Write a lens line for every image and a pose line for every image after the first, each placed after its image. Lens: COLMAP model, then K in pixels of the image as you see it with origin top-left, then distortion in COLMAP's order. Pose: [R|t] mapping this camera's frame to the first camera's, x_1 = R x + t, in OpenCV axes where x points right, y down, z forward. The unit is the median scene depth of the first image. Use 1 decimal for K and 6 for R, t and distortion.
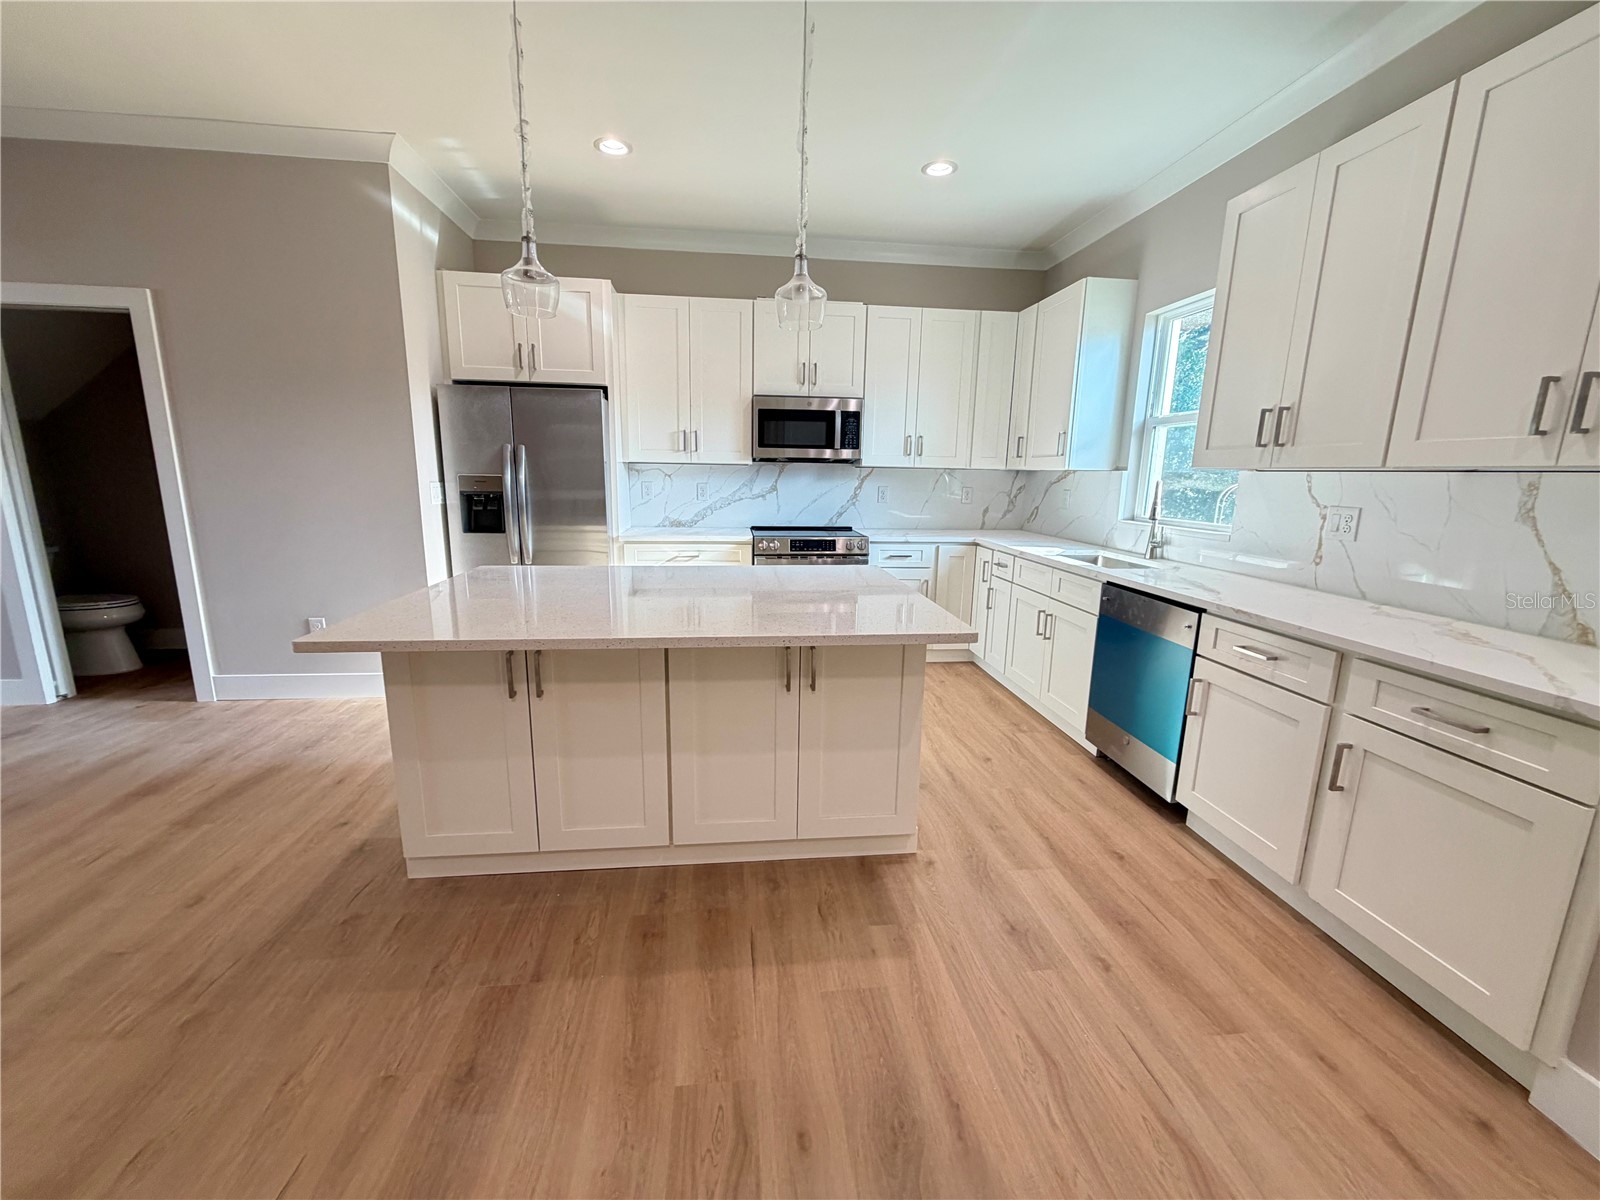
lens RADIAL K [[639.1, 0, 794.2], [0, 639.1, 595.0], [0, 0, 1]] dist [0.000420, -0.000069]
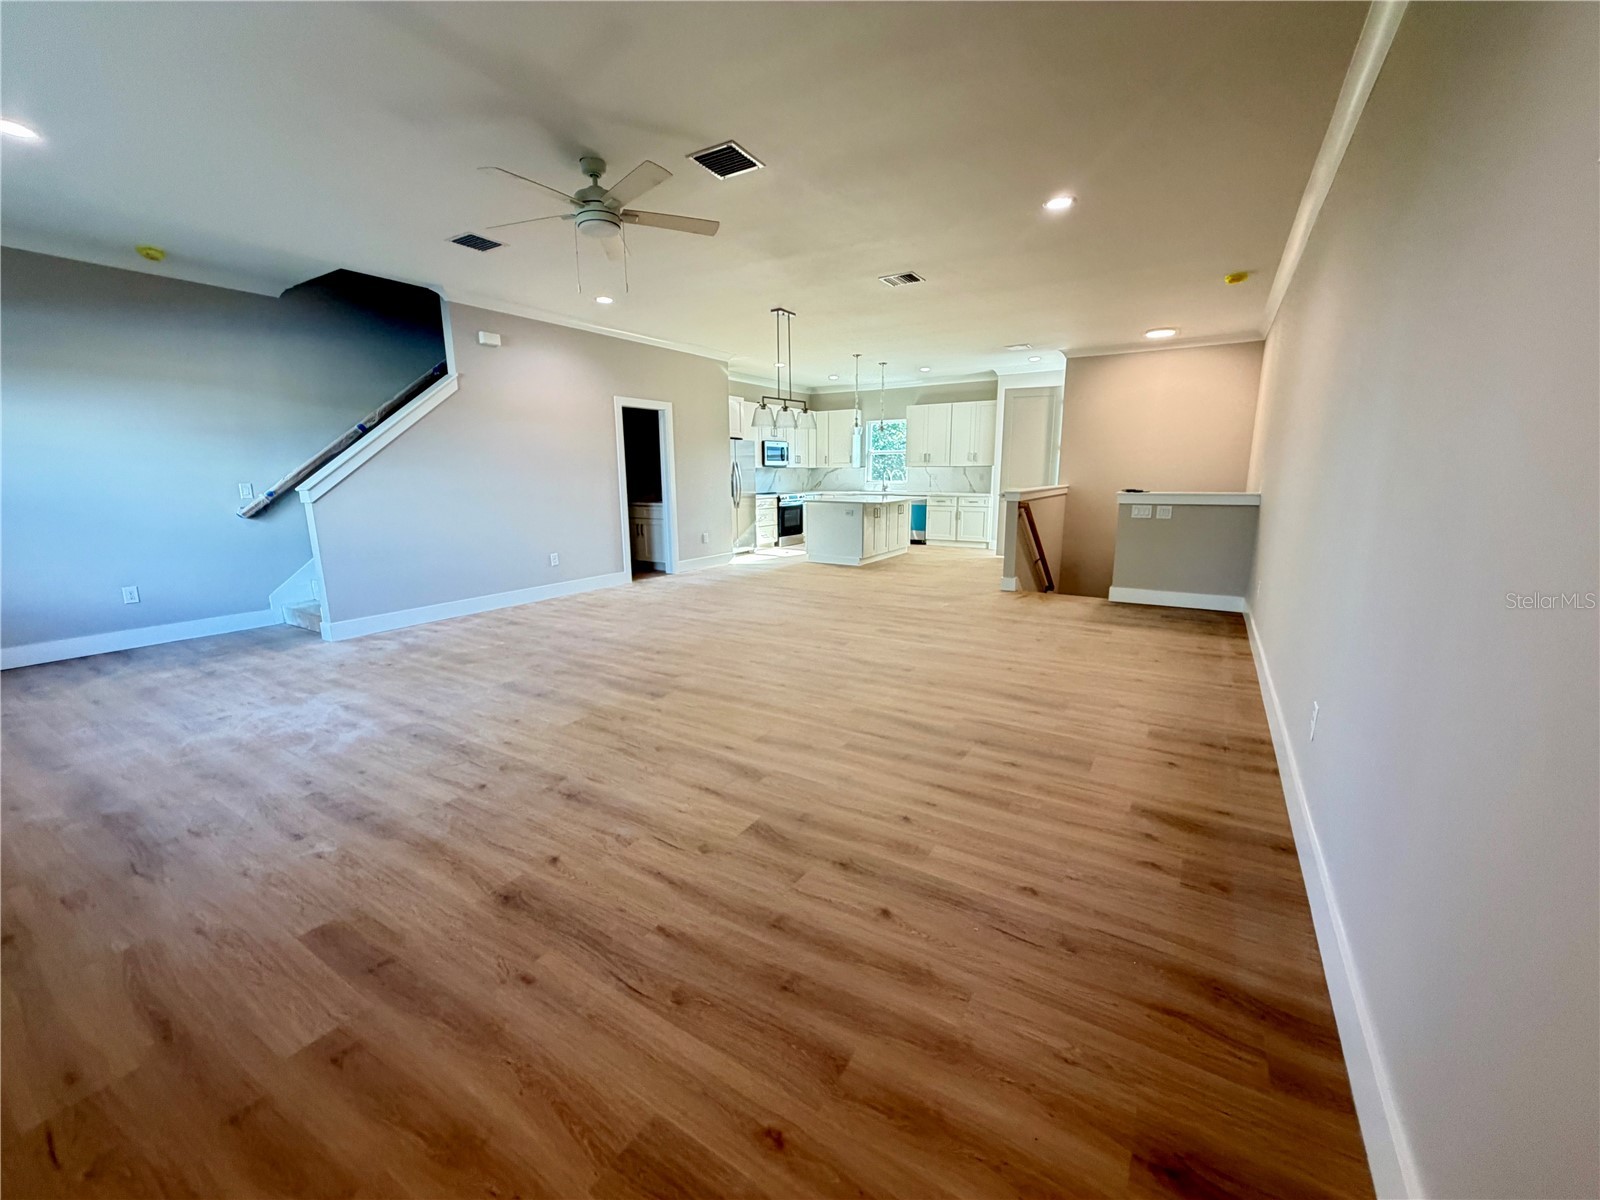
lens RADIAL K [[639.1, 0, 794.2], [0, 639.1, 595.0], [0, 0, 1]] dist [0.000420, -0.000069]
pose [[0.619011, -0.170935, 0.766555, -2.645919], [0.167643, 0.982291, 0.083667, 0.131470], [-0.767282, 0.076717, 0.636705, -0.874688]]
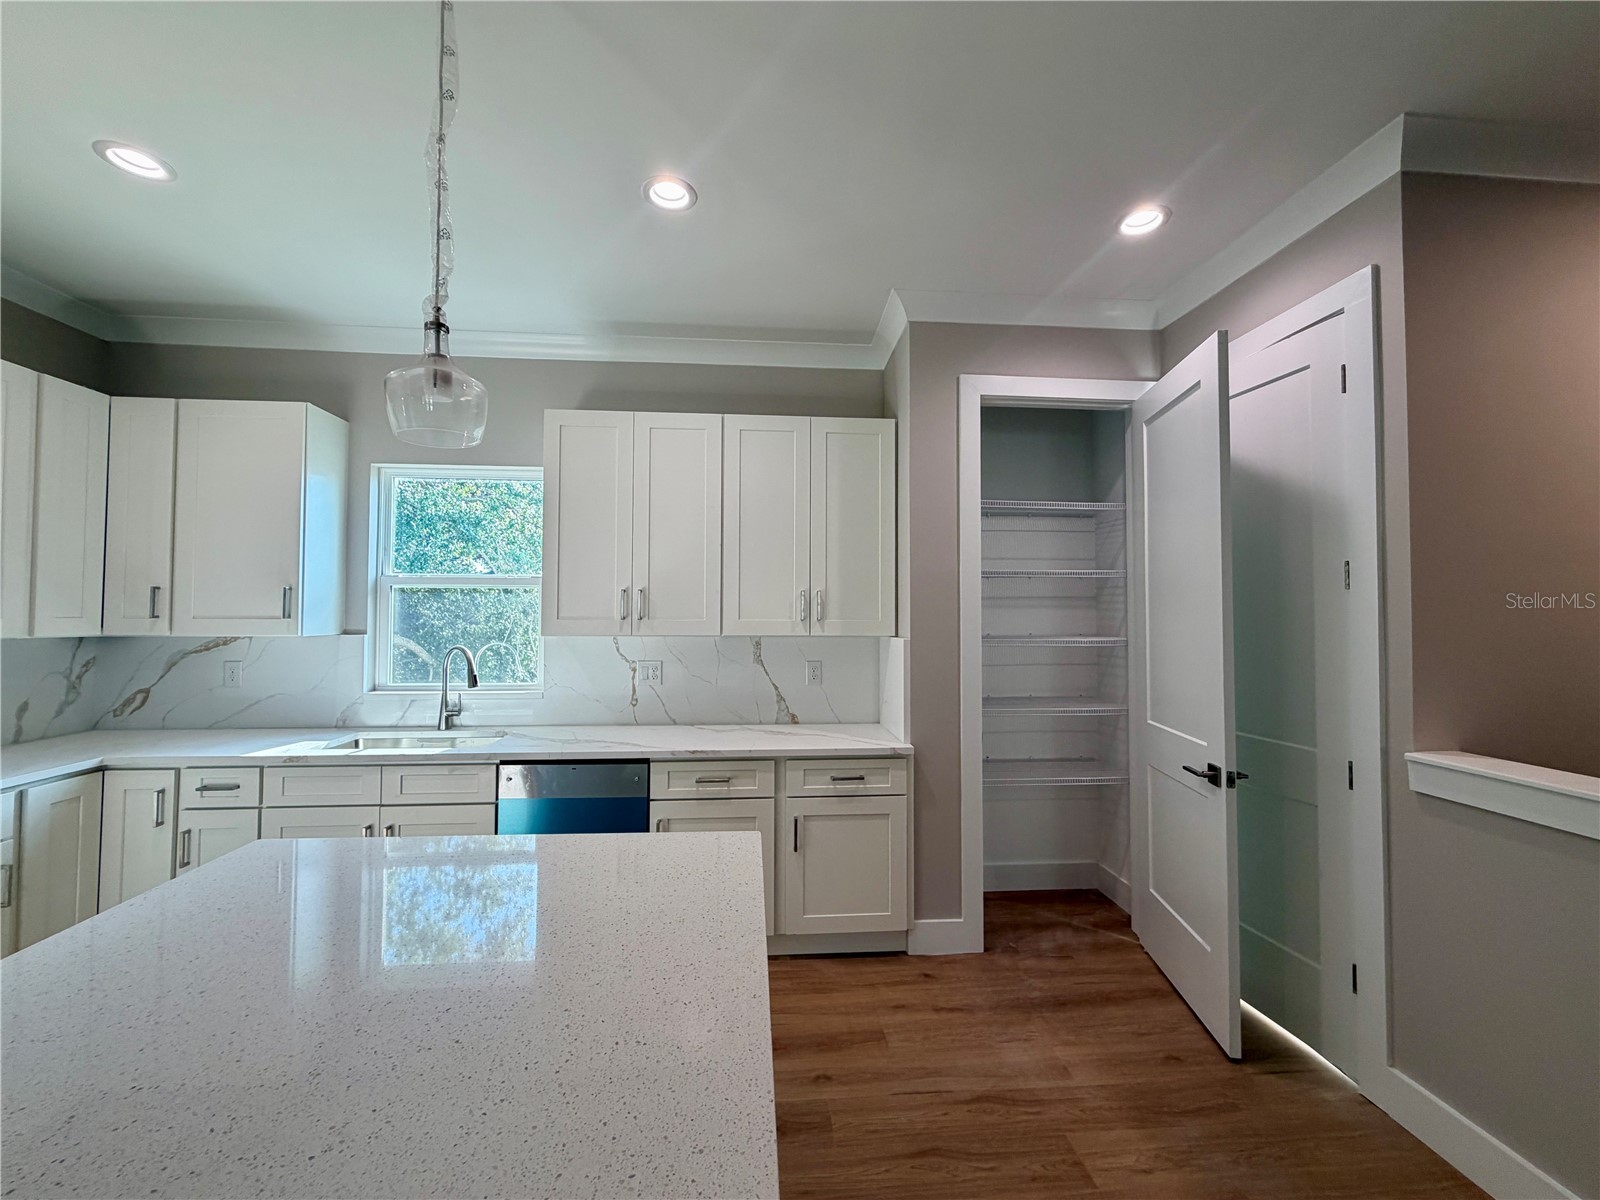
lens RADIAL K [[639.1, 0, 794.2], [0, 639.1, 595.0], [0, 0, 1]] dist [0.000420, -0.000069]
pose [[0.031288, 0.010220, 0.999458, -0.352694], [0.186397, 0.982346, -0.015880, -0.139694], [-0.981976, 0.186793, 0.028830, 0.447108]]
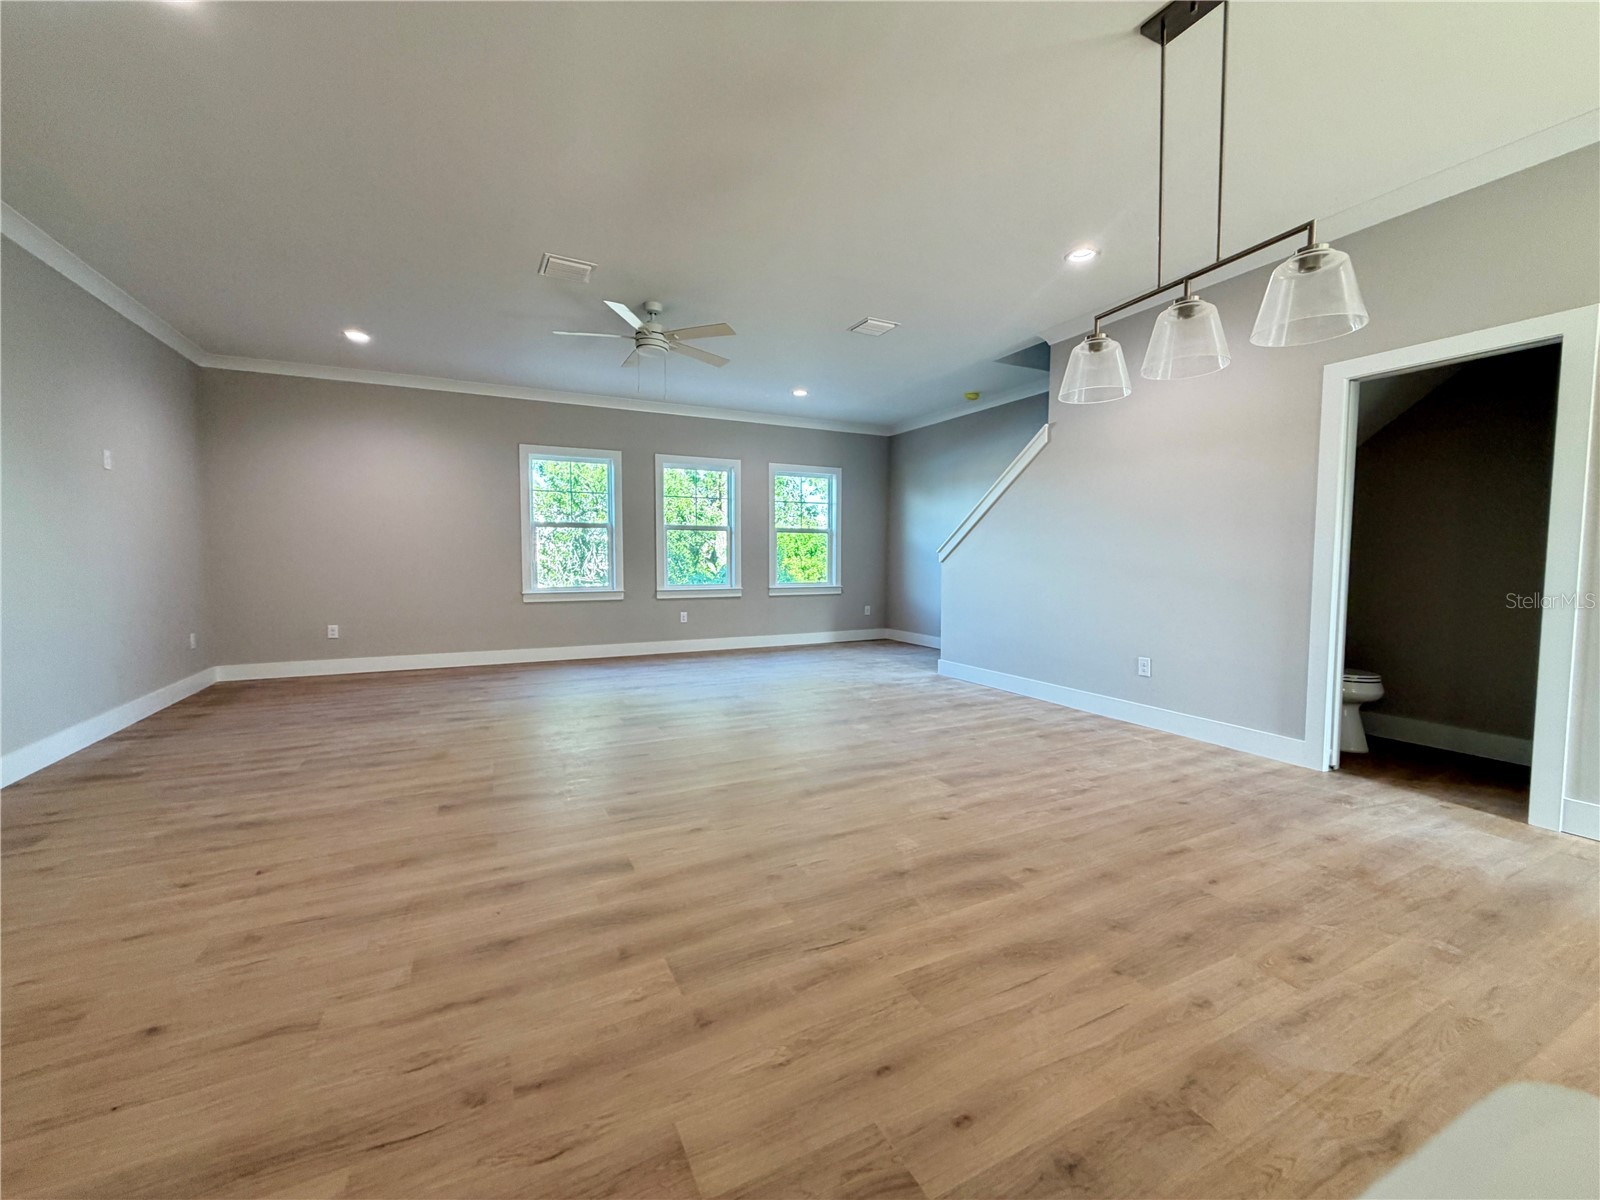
lens RADIAL K [[639.1, 0, 794.2], [0, 639.1, 595.0], [0, 0, 1]] dist [0.000420, -0.000069]
pose [[0.353584, 0.041504, -0.934482, -0.584149], [-0.175067, 0.984299, -0.022524, 0.073084], [0.918874, 0.171561, 0.355298, -0.148024]]
